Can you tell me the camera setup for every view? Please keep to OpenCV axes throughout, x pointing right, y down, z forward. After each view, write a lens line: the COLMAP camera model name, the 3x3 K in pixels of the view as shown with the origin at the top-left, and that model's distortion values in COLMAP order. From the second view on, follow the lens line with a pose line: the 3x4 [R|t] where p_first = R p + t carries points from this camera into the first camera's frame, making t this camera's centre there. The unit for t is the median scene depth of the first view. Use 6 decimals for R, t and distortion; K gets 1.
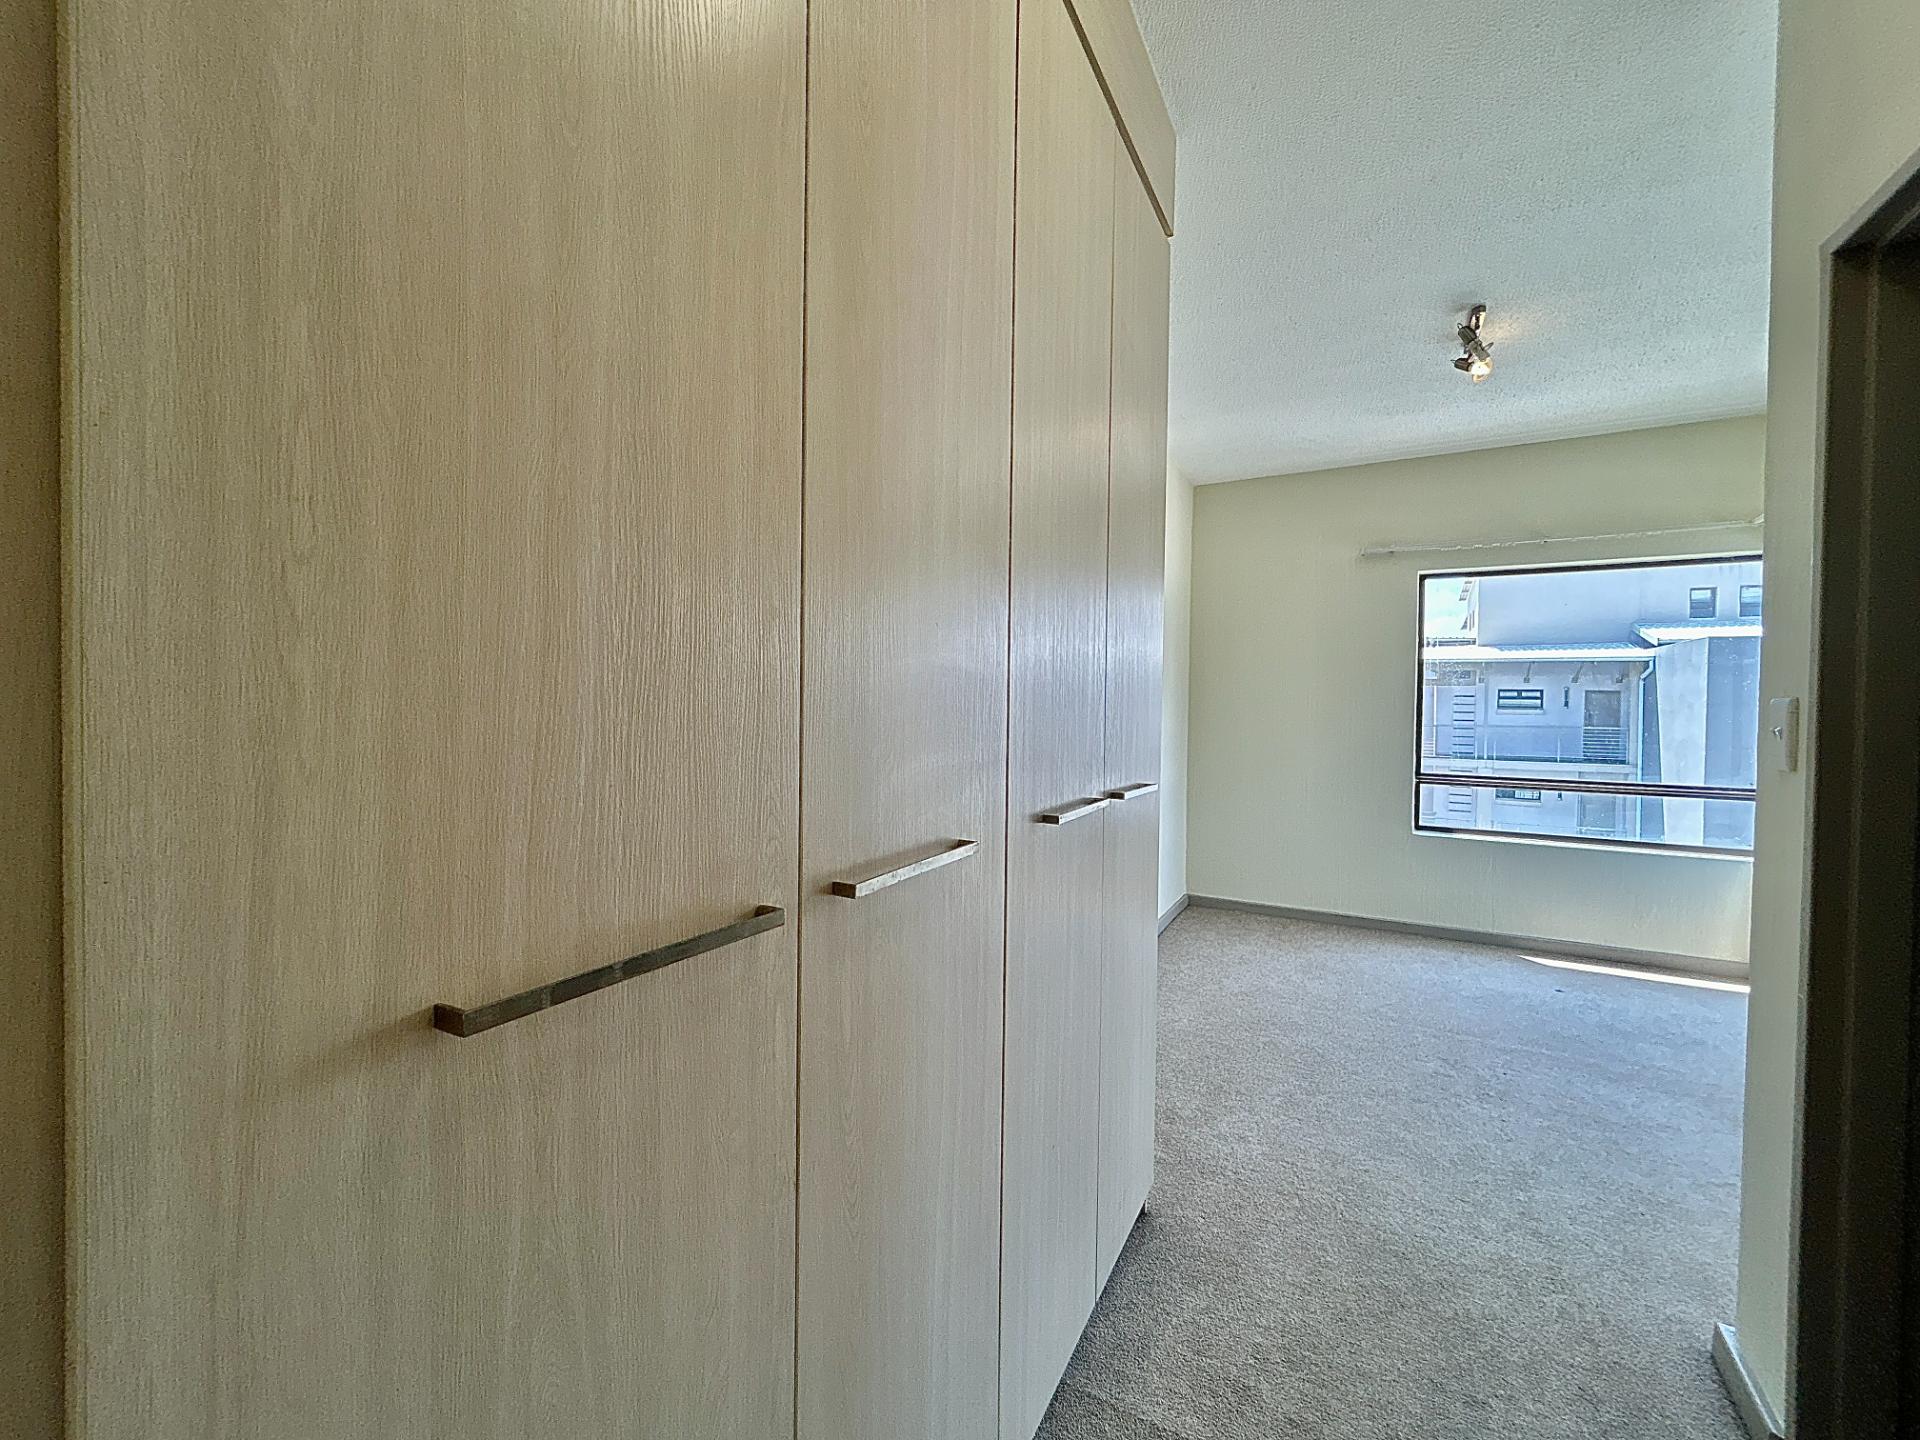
lens RADIAL K [[770.8, 0, 959.1], [0, 770.8, 715.8], [0, 0, 1]] dist [-0.000427, 0.000233]
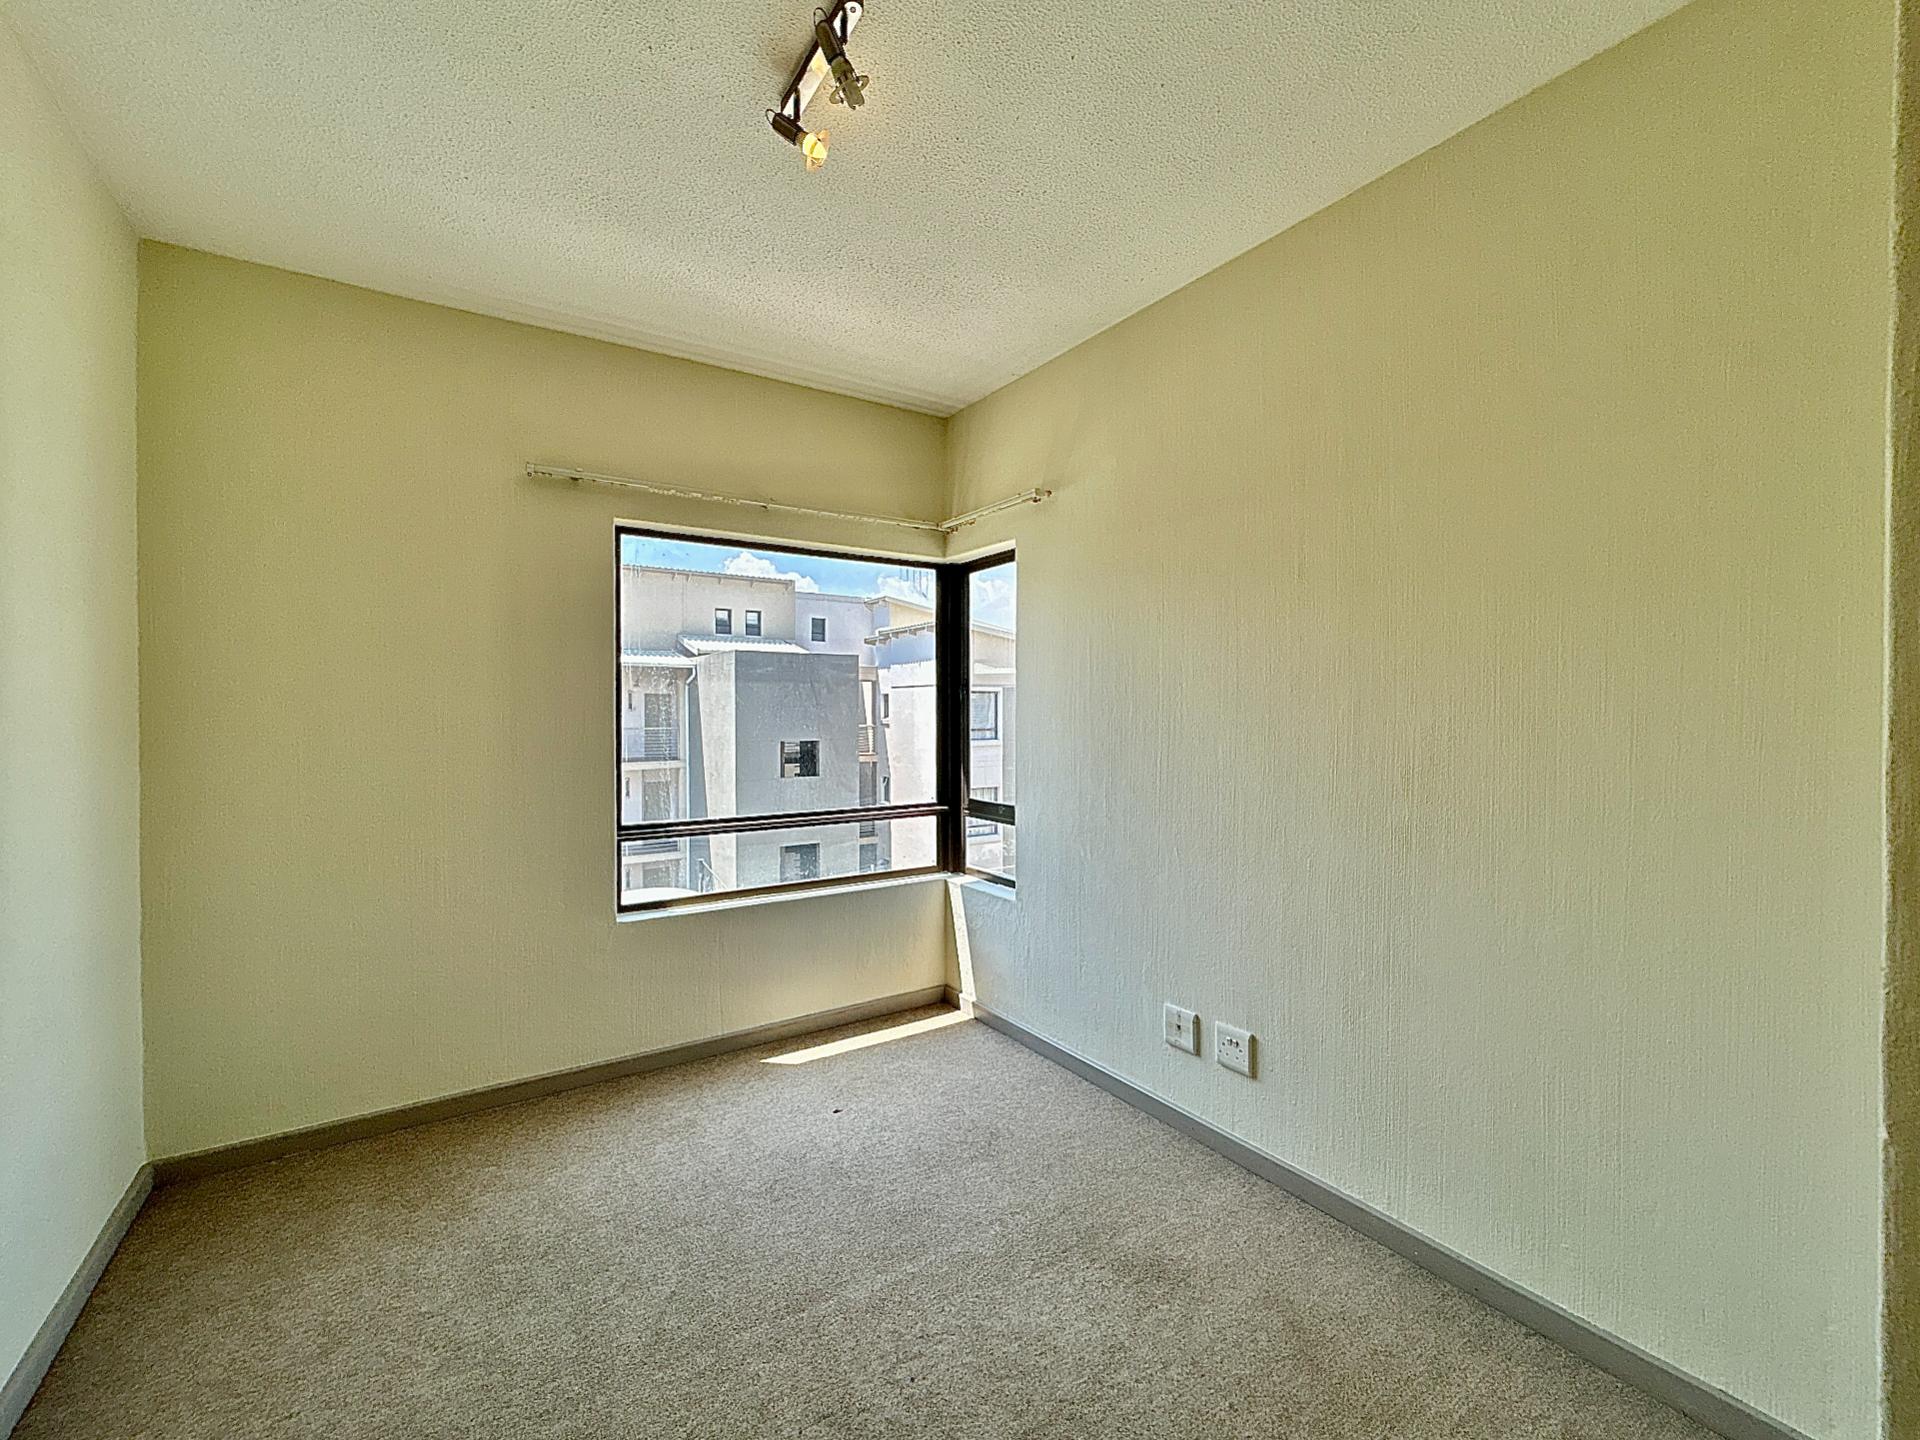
lens RADIAL K [[801.0, 0, 957.4], [0, 801.0, 718.8], [0, 0, 1]] dist [-0.000943, 0.000339]
pose [[0.468163, -0.021791, 0.883373, 0.113728], [0.020219, 0.999698, 0.013945, -0.019401], [-0.883411, 0.011332, 0.468463, 0.374896]]
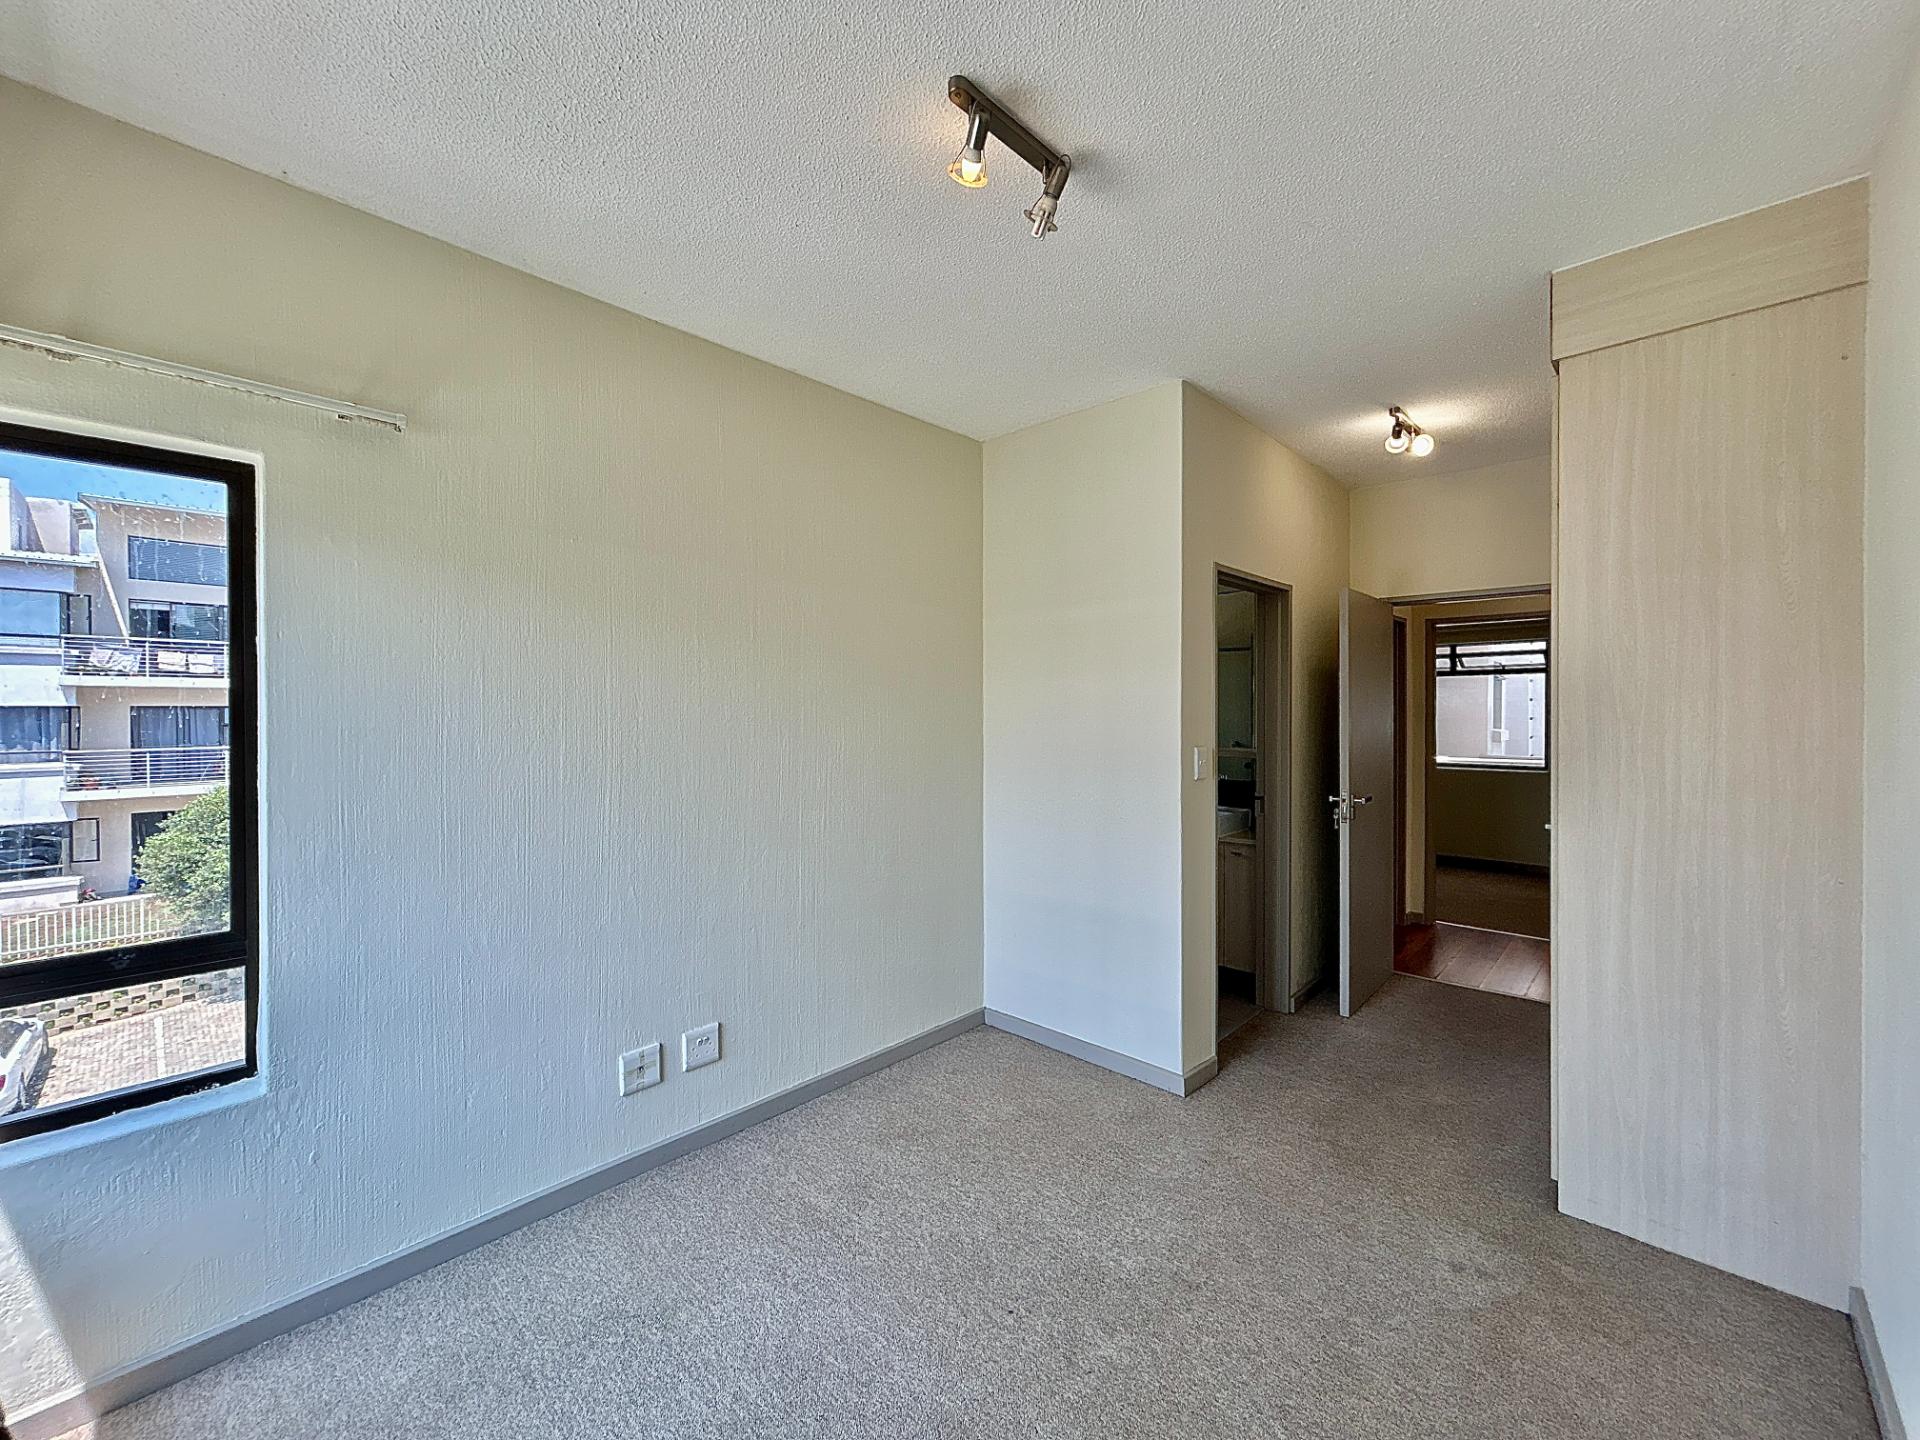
lens RADIAL K [[770.8, 0, 959.1], [0, 770.8, 715.8], [0, 0, 1]] dist [-0.000427, 0.000233]
pose [[-0.963806, -0.013232, 0.266277, 0.313488], [-0.006455, 0.999633, 0.026311, -0.048070], [-0.266527, 0.023640, -0.963538, 0.908504]]
